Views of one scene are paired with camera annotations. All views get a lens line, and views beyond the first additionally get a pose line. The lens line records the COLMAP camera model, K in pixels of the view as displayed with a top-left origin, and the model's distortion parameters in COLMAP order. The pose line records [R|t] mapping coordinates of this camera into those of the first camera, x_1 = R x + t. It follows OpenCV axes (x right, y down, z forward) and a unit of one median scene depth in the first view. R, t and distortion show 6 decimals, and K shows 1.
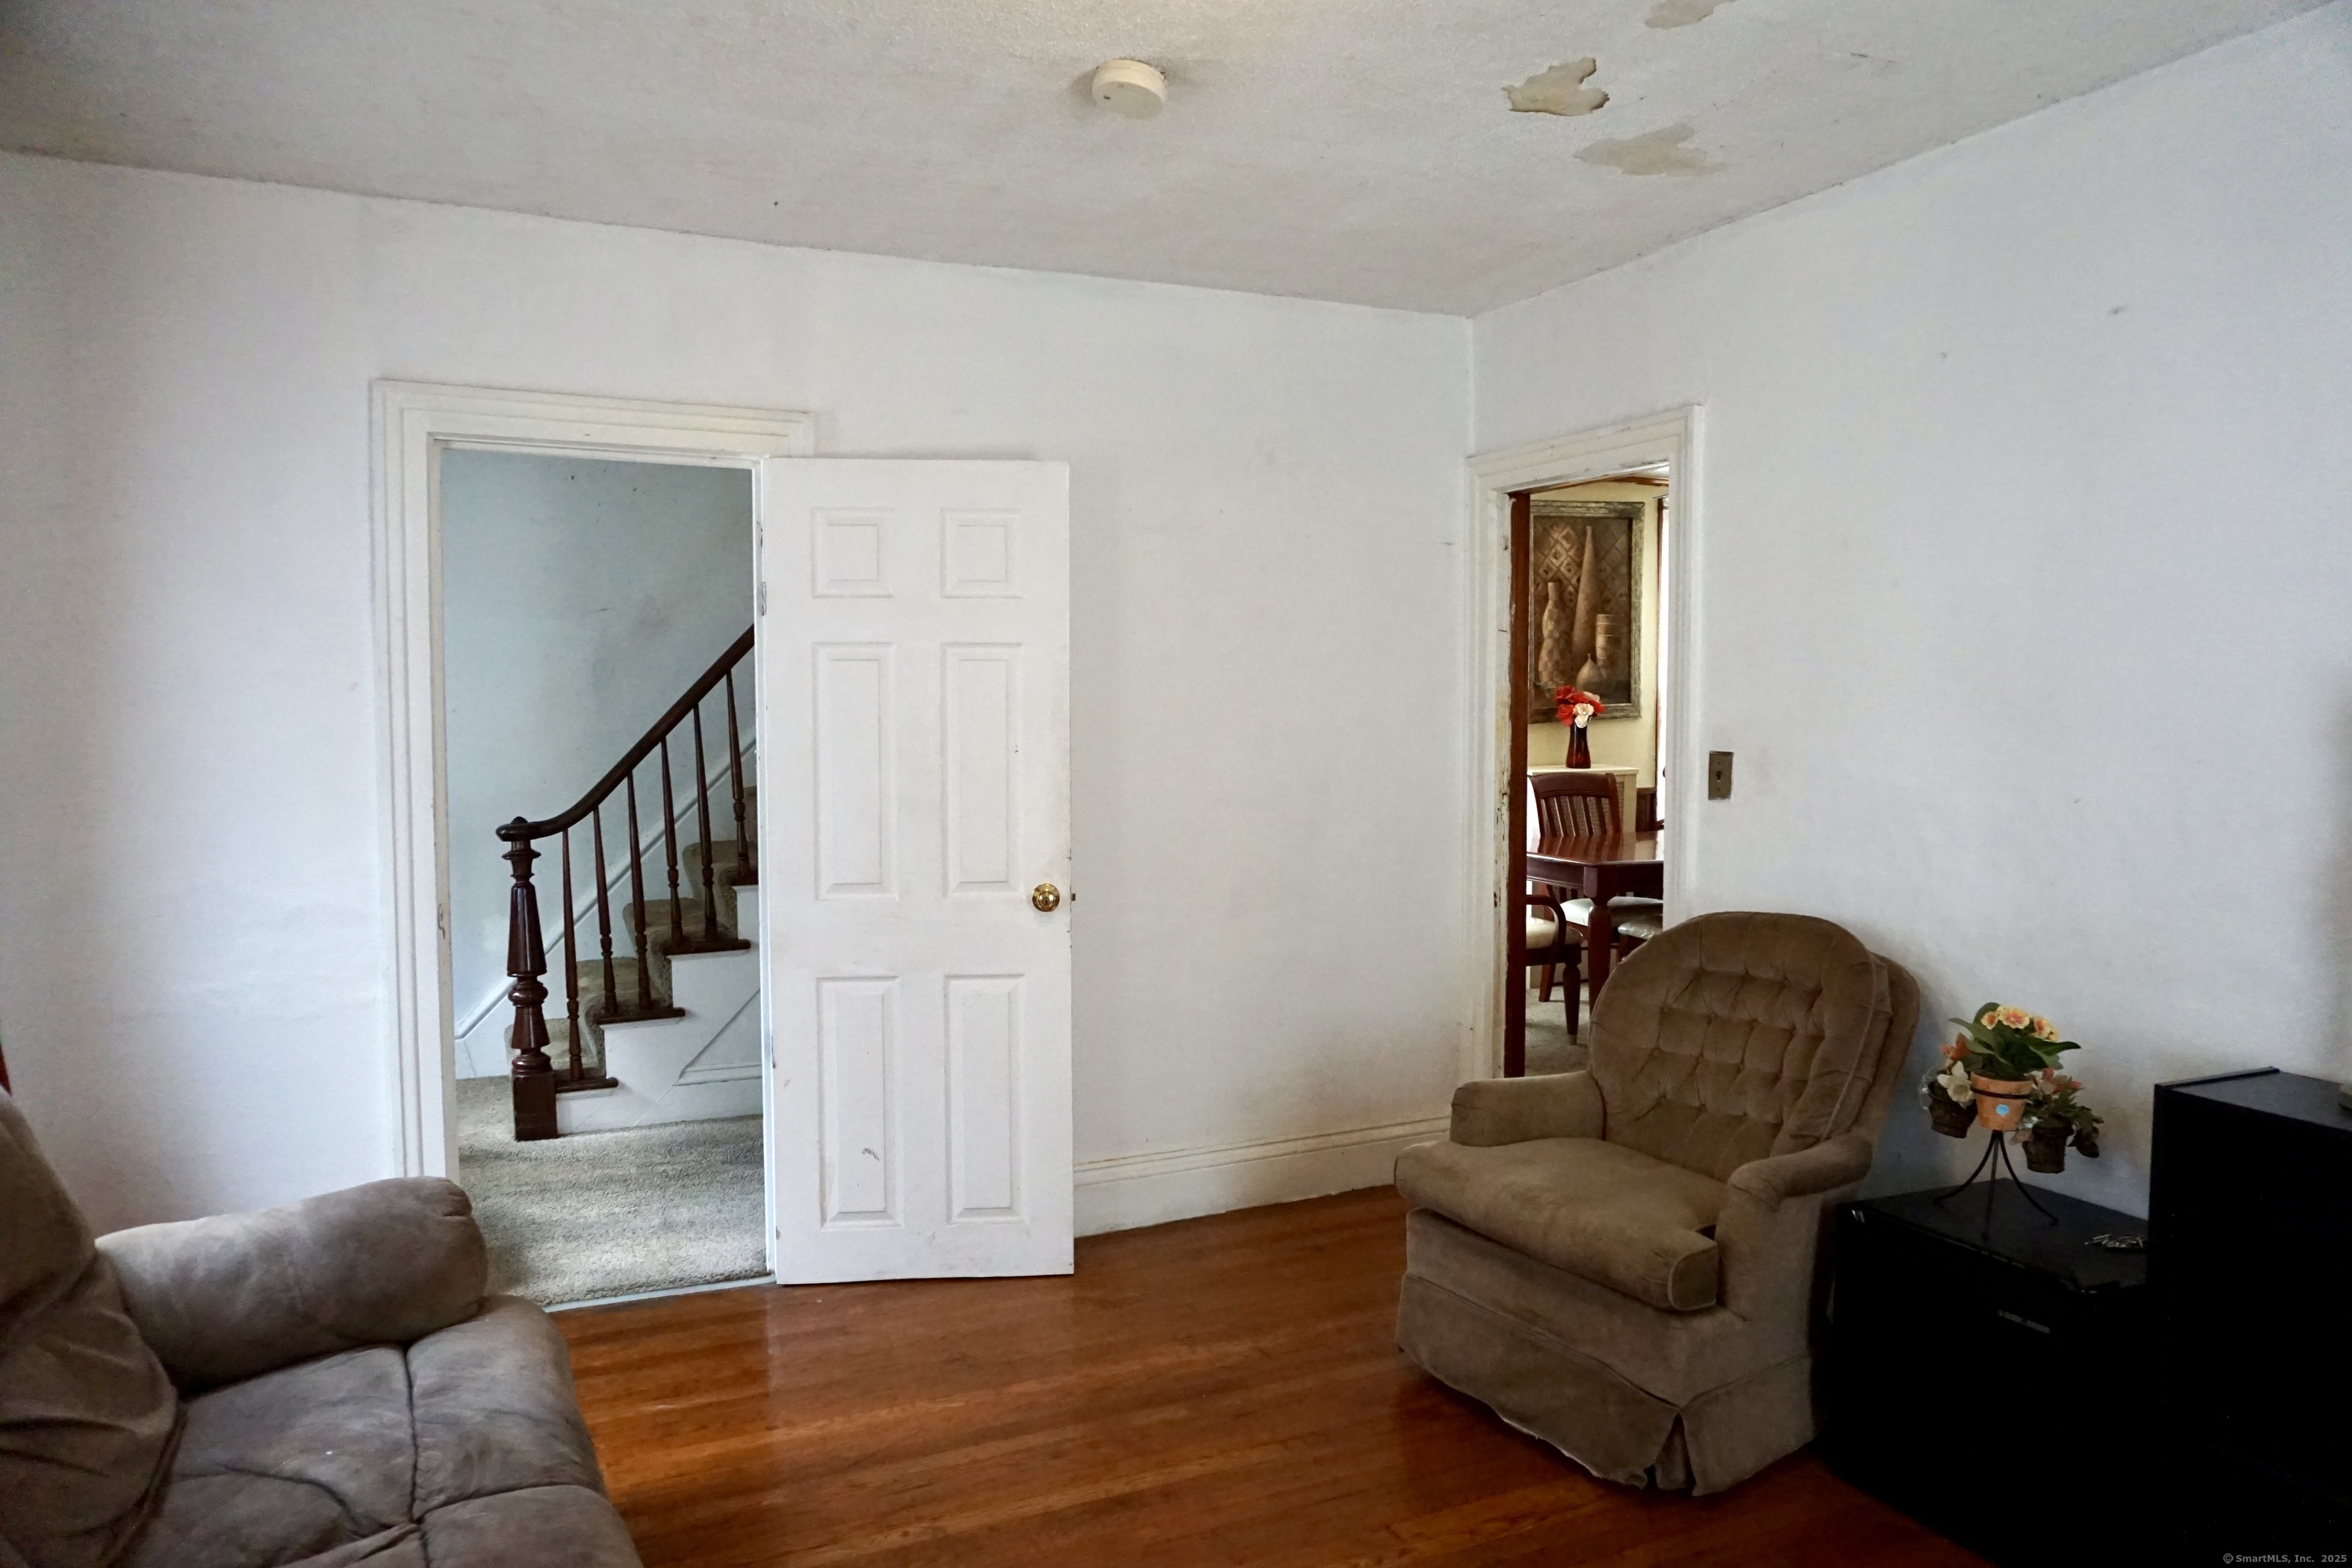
lens RADIAL K [[1594.8, 0, 1178.9], [0, 1594.8, 782.2], [0, 0, 1]] dist [-0.043814, 0.035081]
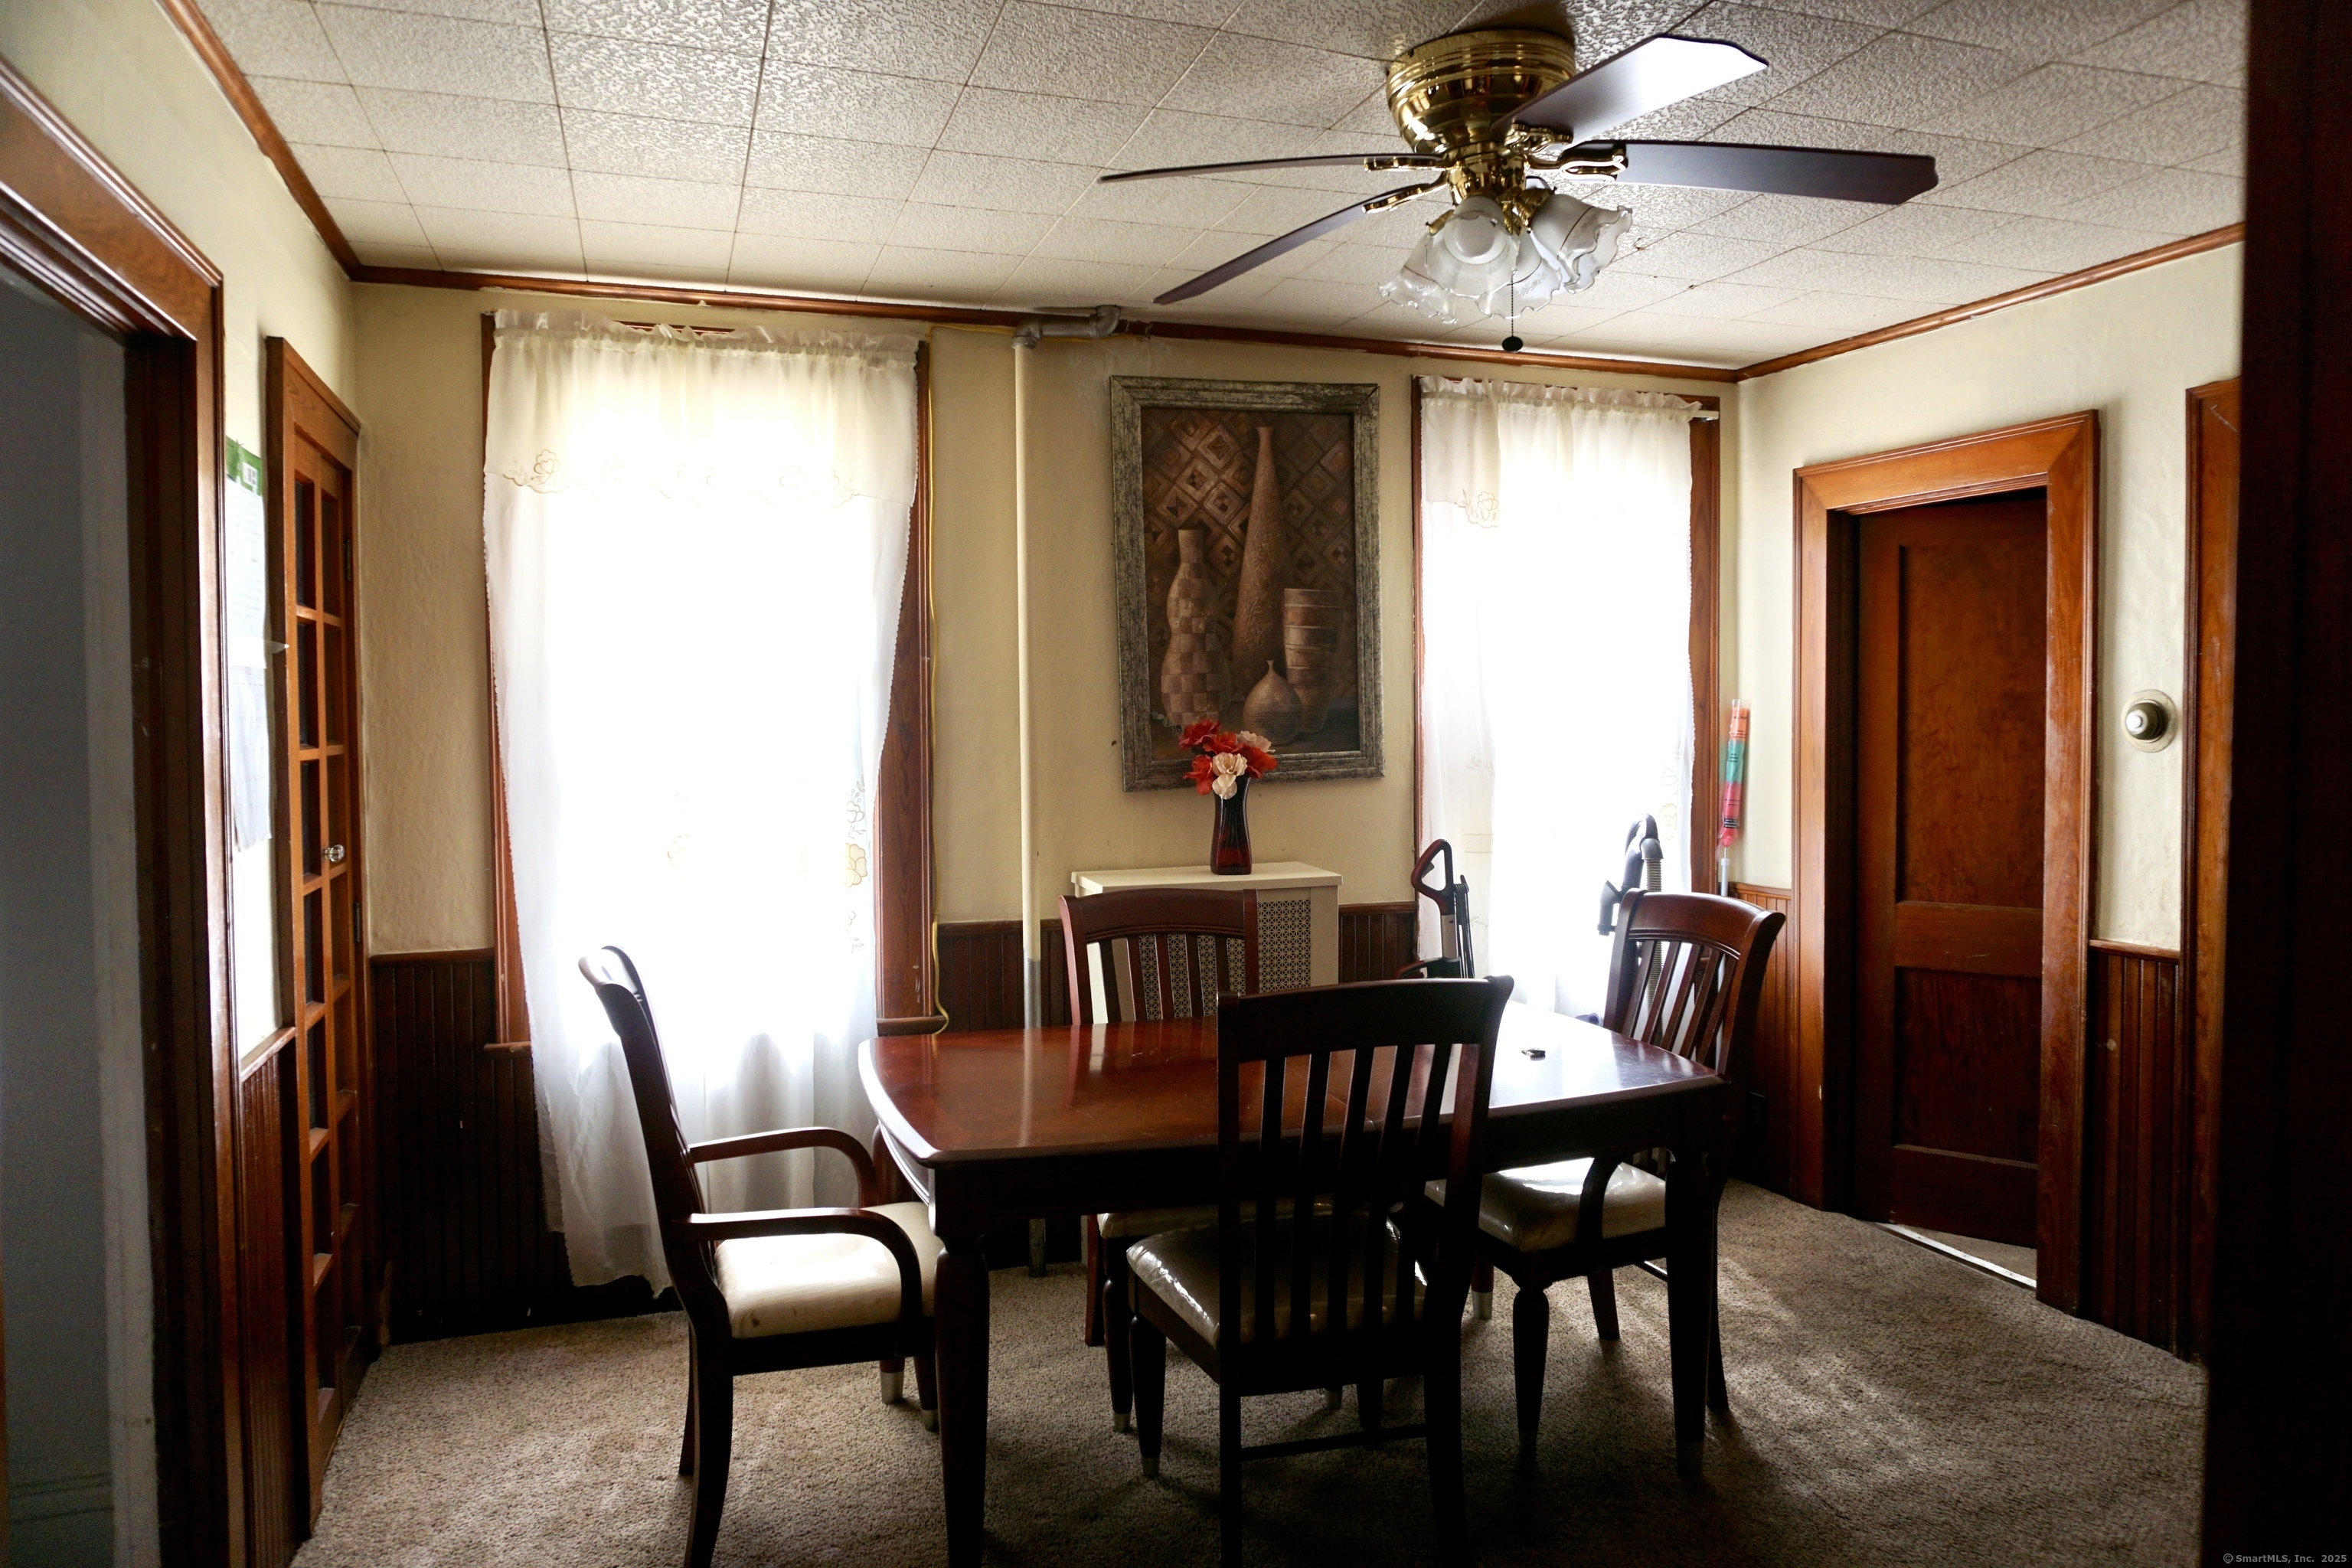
lens RADIAL K [[1594.8, 0, 1175.9], [0, 1594.8, 780.2], [0, 0, 1]] dist [-0.043814, 0.035081]
pose [[0.994590, -0.006171, -0.103696, 0.284962], [0.003570, 0.999675, -0.025246, -0.026525], [0.103818, 0.024739, 0.994289, 0.459528]]
